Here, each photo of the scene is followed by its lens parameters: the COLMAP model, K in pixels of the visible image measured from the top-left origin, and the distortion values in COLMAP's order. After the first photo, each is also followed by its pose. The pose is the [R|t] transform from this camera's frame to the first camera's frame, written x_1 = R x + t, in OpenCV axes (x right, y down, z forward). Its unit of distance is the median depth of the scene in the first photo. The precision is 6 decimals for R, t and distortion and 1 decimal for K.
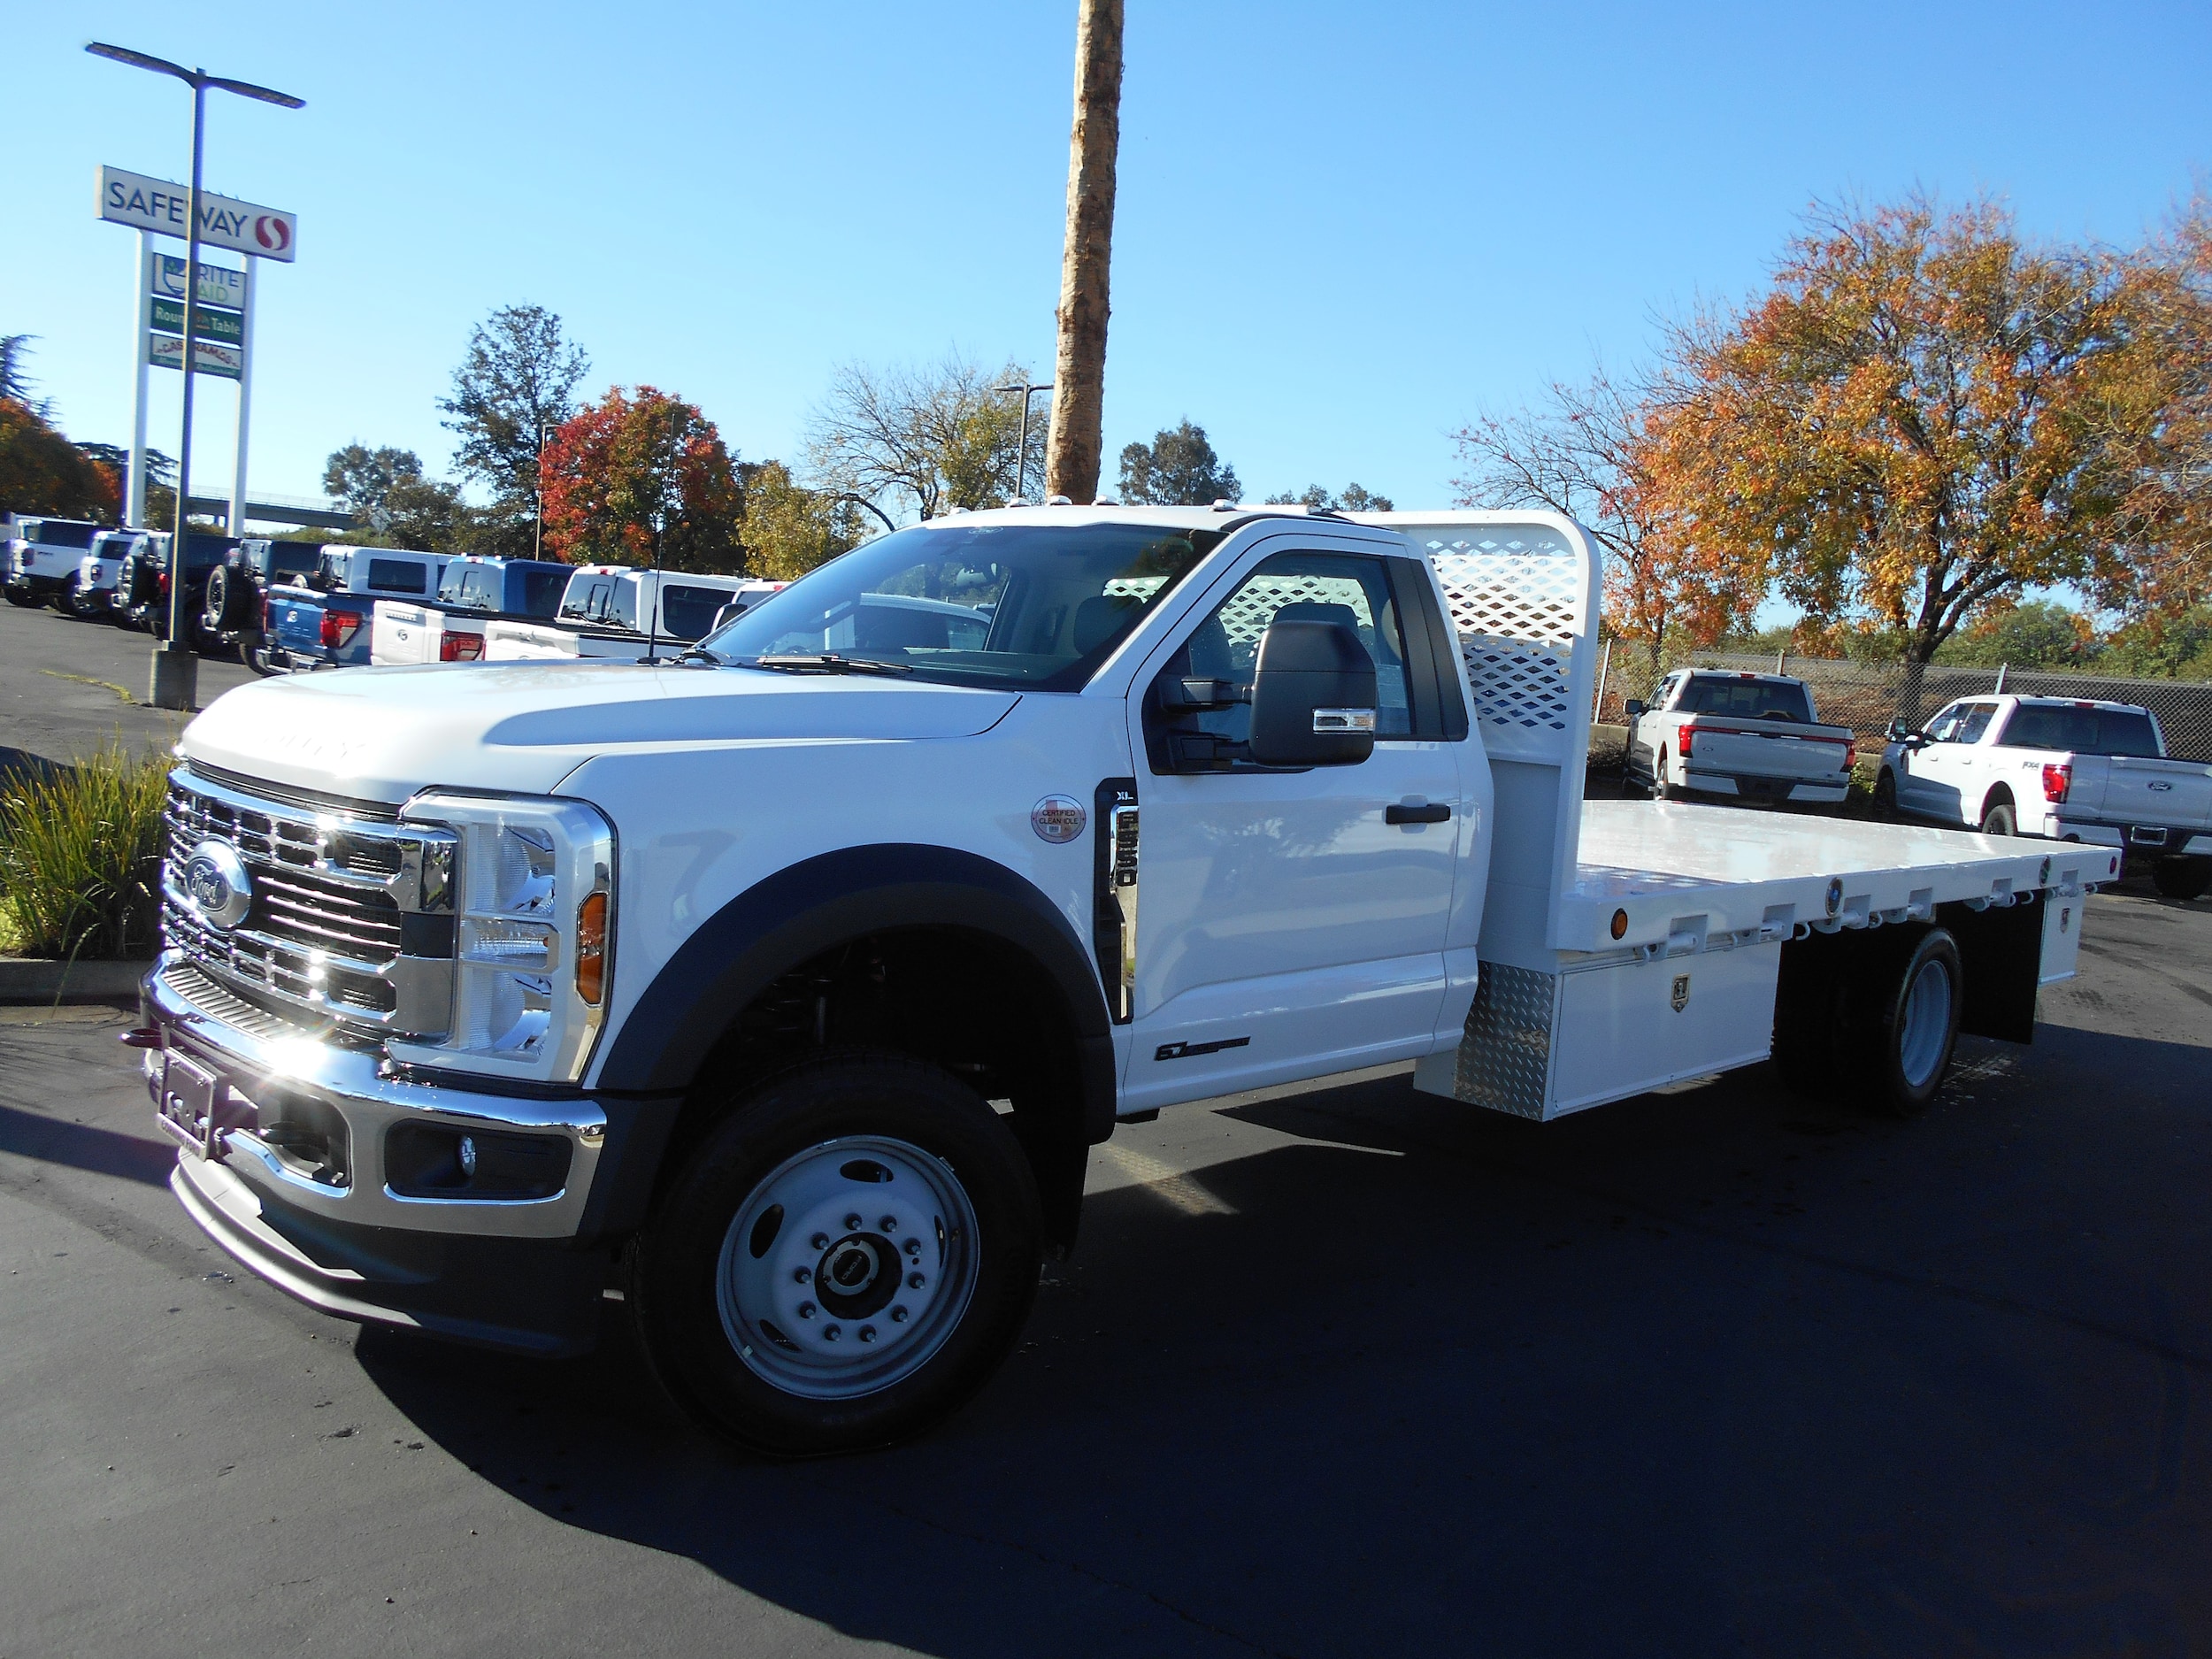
lens RADIAL K [[1747.0, 0, 1114.7], [0, 1747.0, 841.1], [0, 0, 1]] dist [-0.025958, 0.045841]
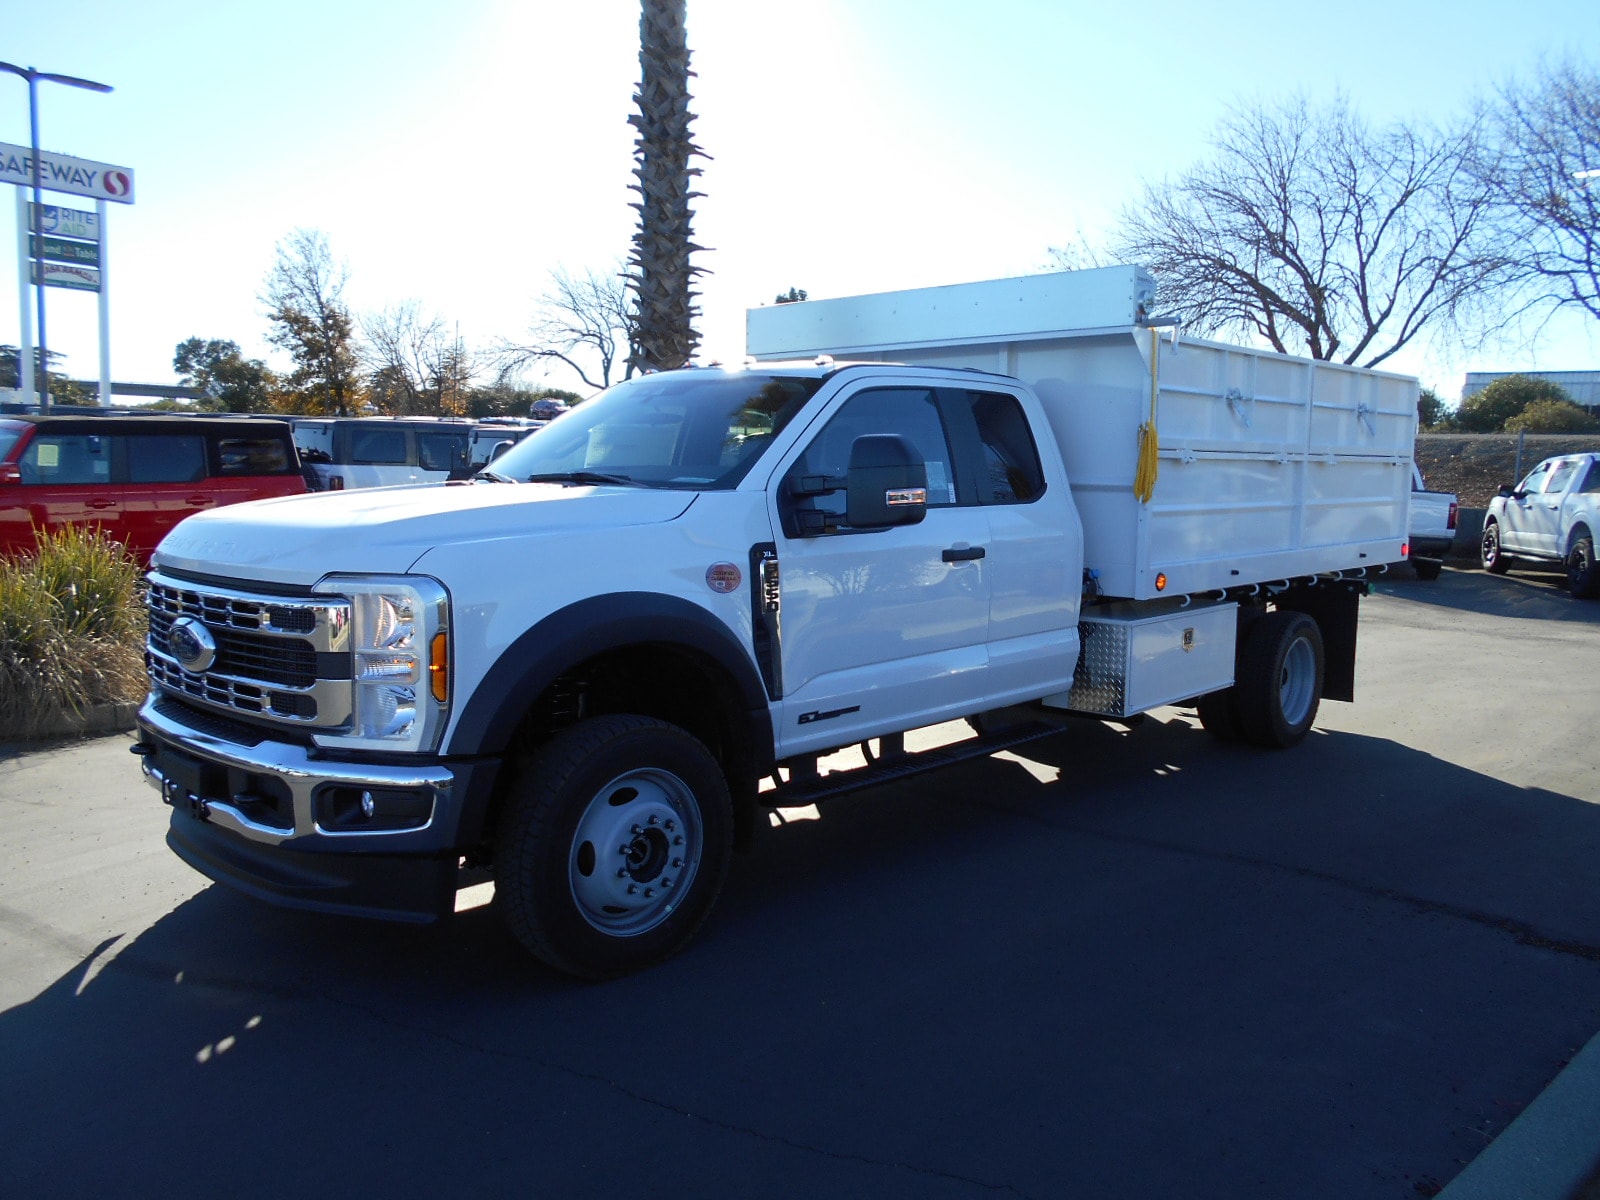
lens RADIAL K [[1300.2, 0, 774.0], [0, 1300.2, 591.9], [0, 0, 1]] dist [-0.011715, 0.057310]
pose [[0.998167, -0.059580, 0.010628, -0.003676], [0.059599, 0.998221, -0.001542, 0.009559], [-0.010517, 0.002172, 0.999942, -0.143378]]
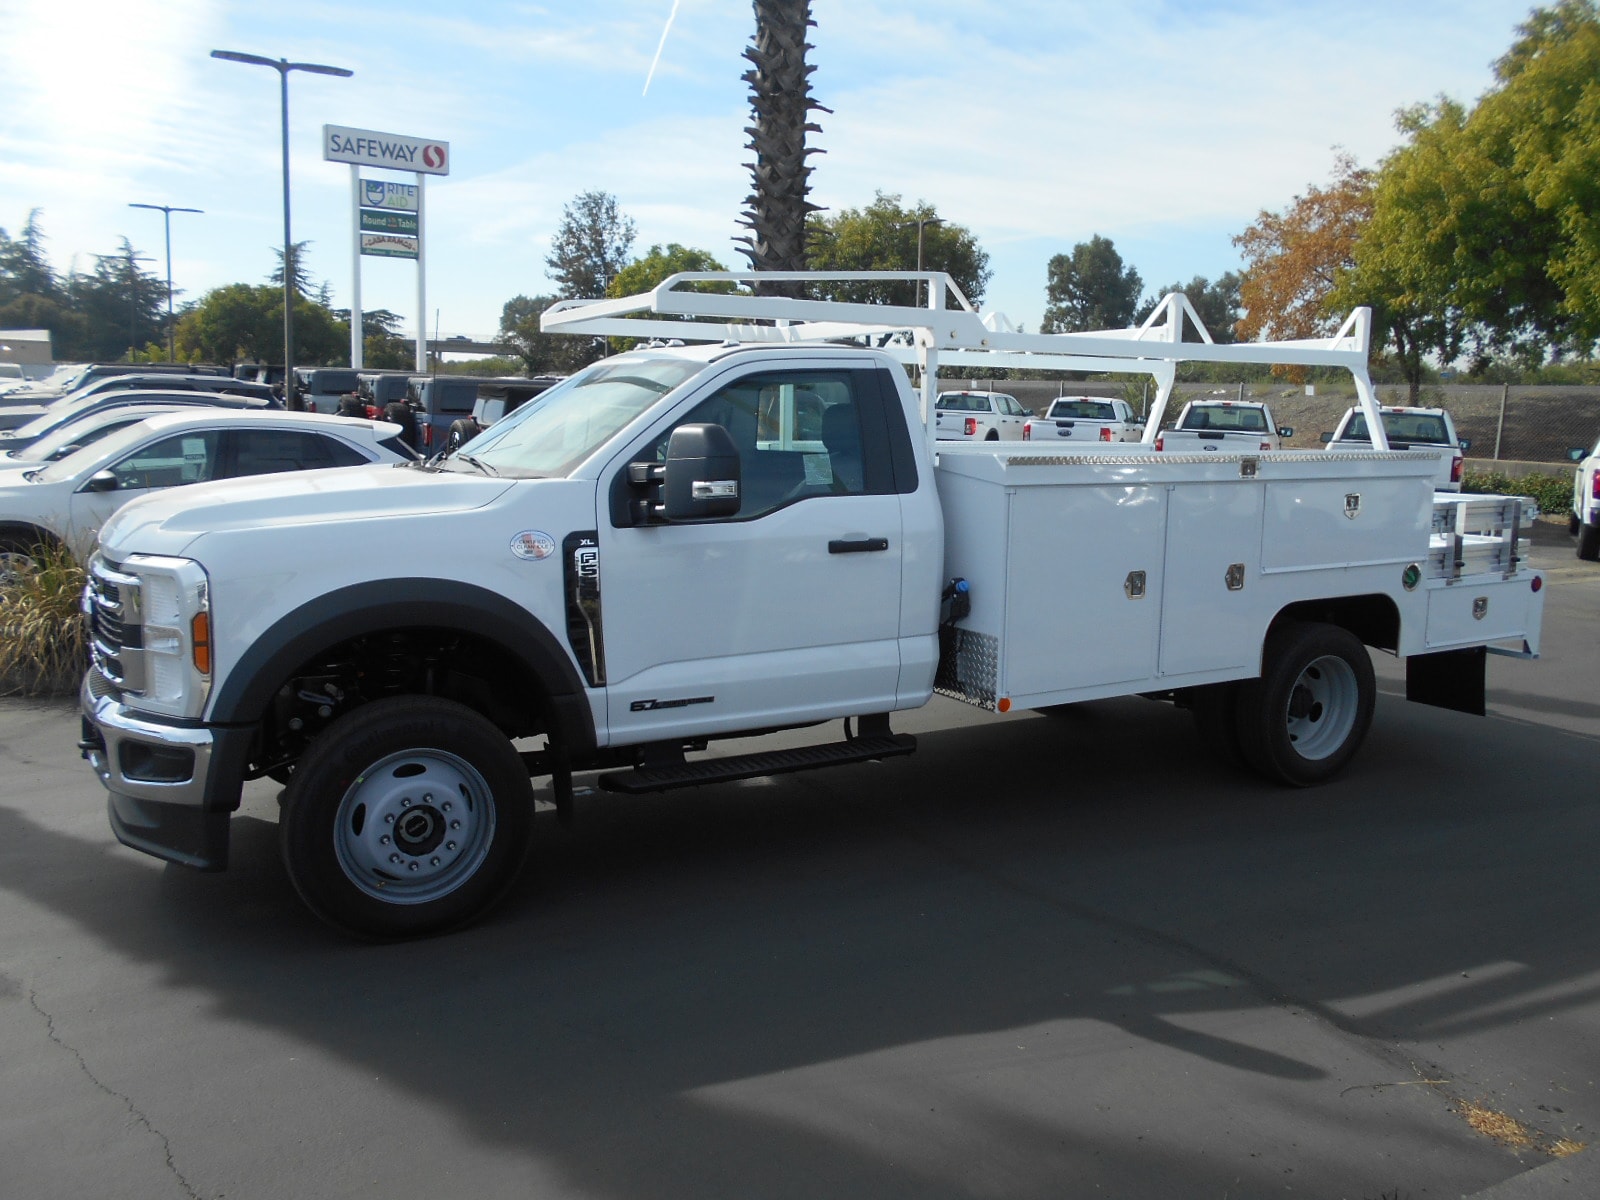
lens RADIAL K [[1300.2, 0, 765.9], [0, 1300.2, 628.4], [0, 0, 1]] dist [-0.011715, 0.057310]
pose [[0.966252, -0.009390, -0.257427, 0.430227], [0.023416, 0.998400, 0.051473, -0.004557], [0.256532, -0.055764, 0.964926, -0.077965]]
